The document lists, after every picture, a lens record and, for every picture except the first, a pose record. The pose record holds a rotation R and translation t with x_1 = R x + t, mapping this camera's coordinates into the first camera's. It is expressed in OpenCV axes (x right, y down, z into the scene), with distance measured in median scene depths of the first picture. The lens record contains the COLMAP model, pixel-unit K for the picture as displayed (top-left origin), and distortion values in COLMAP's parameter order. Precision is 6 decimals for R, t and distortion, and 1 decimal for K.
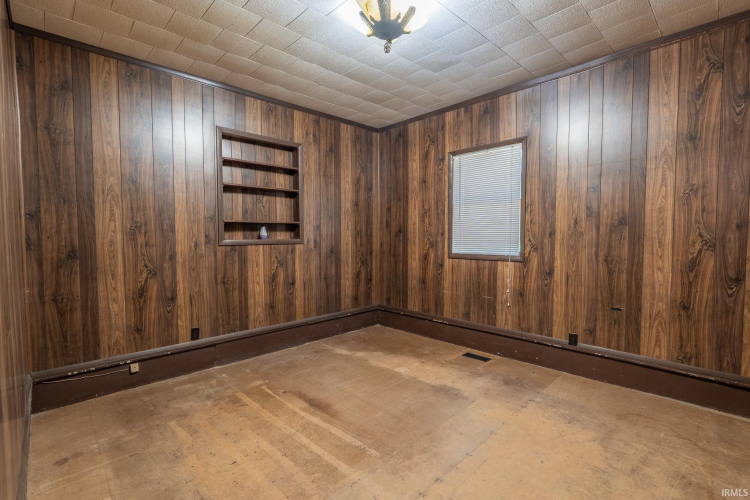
lens RADIAL K [[343.7, 0, 374.9], [0, 343.7, 251.6], [0, 0, 1]] dist [-0.005980, 0.001473]
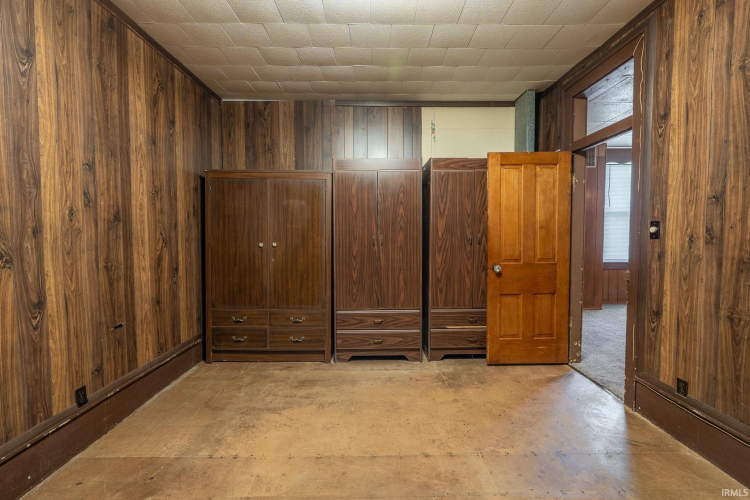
lens RADIAL K [[343.7, 0, 375.1], [0, 343.7, 249.5], [0, 0, 1]] dist [-0.005980, 0.001473]
pose [[-0.721602, -0.030493, 0.691637, -0.270789], [0.034510, 0.996203, 0.079926, -0.053215], [-0.691448, 0.081543, -0.717810, 1.139496]]
